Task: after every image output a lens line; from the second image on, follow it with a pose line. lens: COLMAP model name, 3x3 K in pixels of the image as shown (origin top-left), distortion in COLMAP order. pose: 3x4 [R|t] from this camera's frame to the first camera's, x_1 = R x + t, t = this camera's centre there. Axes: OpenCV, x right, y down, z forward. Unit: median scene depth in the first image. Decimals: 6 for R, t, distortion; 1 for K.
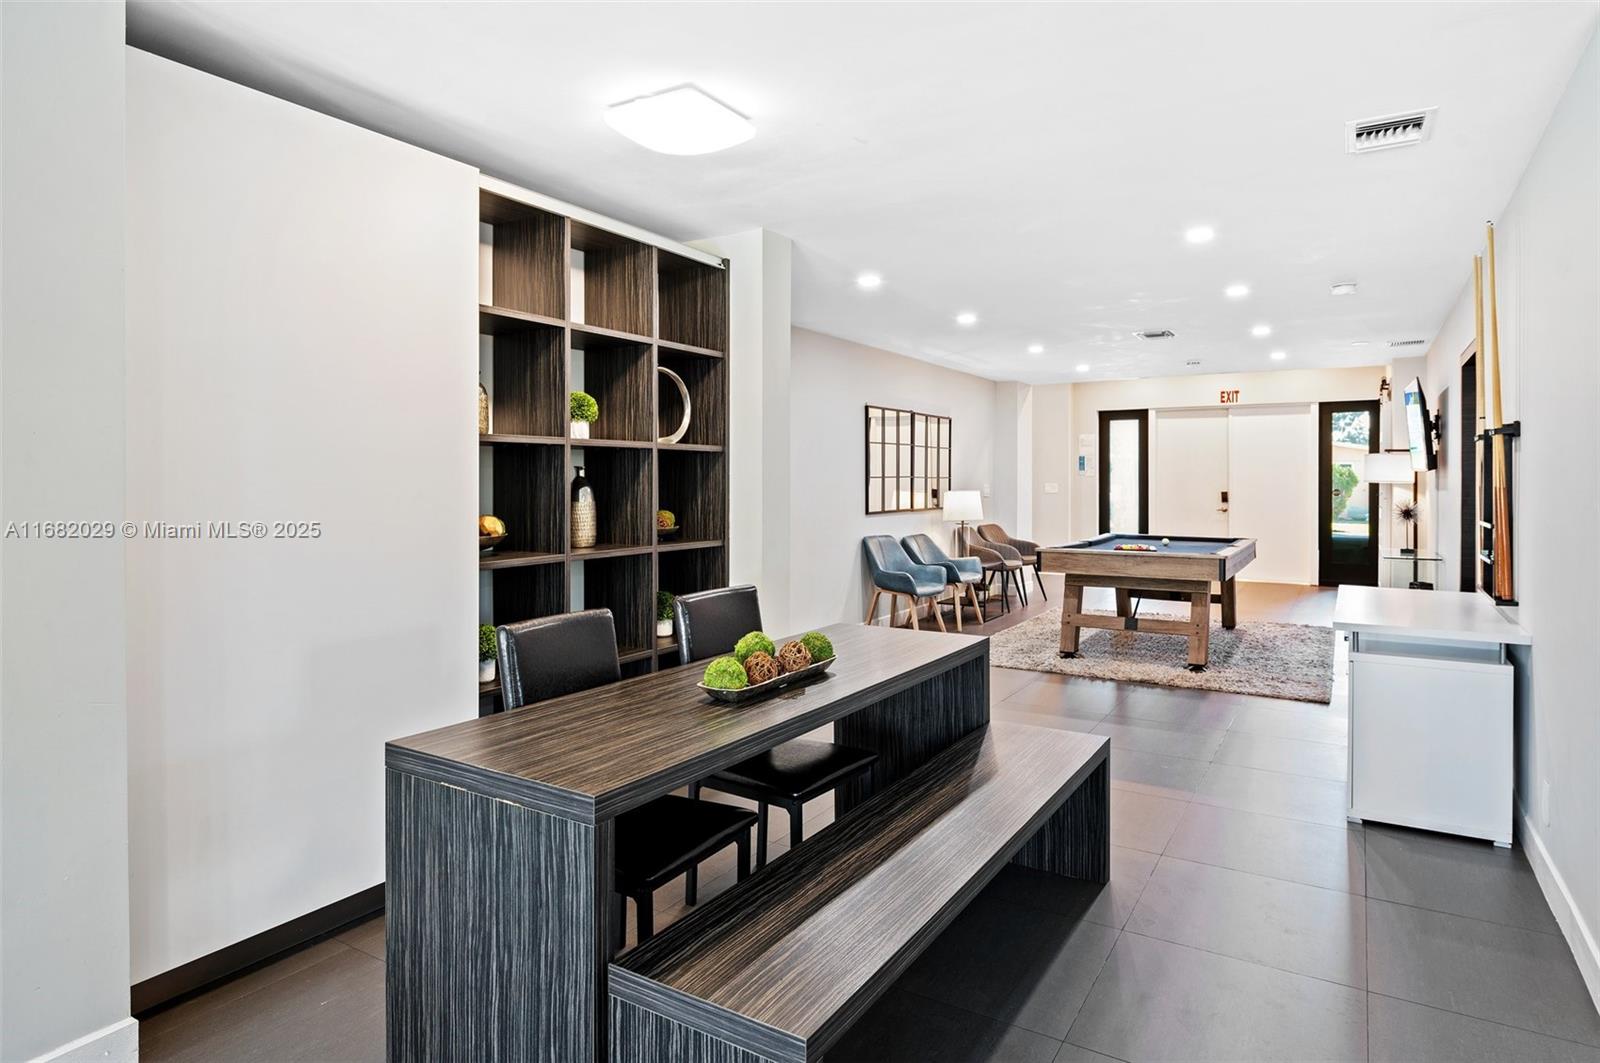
lens RADIAL K [[911.0, 0, 801.4], [0, 911.0, 493.4], [0, 0, 1]] dist [-0.000574, -0.000030]
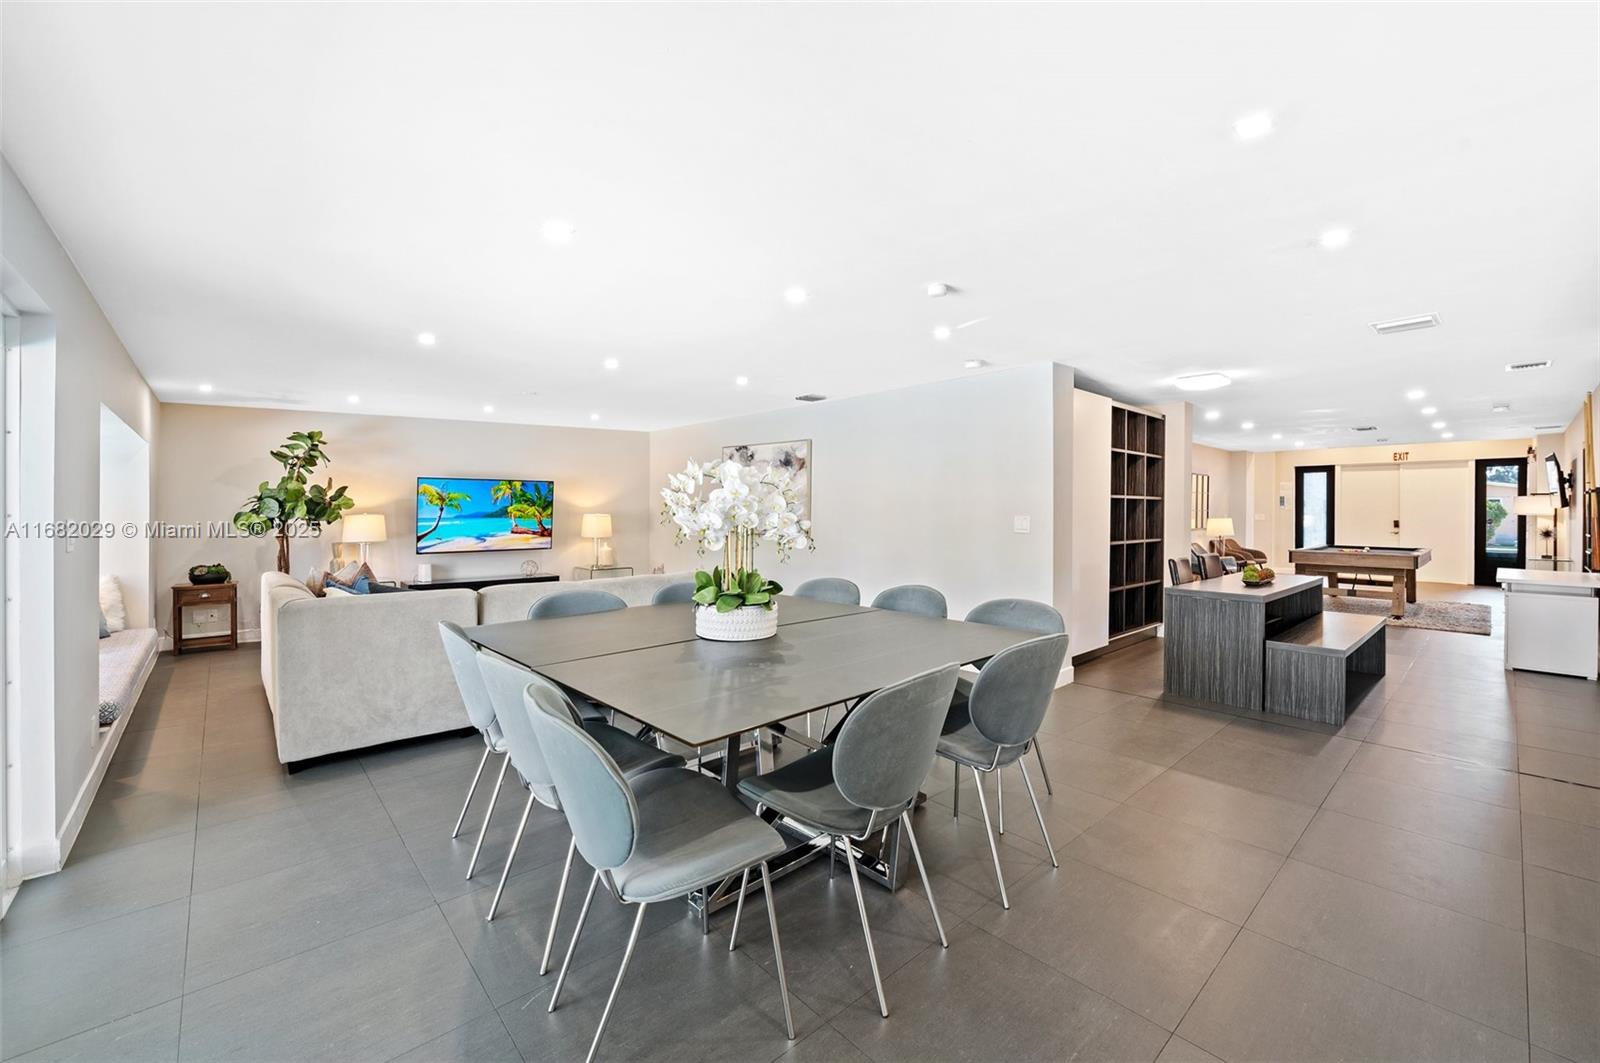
lens RADIAL K [[650.4, 0, 810.2], [0, 650.4, 518.2], [0, 0, 1]] dist [-0.002027, 0.000059]
pose [[0.963307, 0.005756, -0.268340, -0.262508], [-0.006662, 0.999975, -0.002465, 0.005416], [0.268319, 0.004163, 0.963321, -0.422360]]
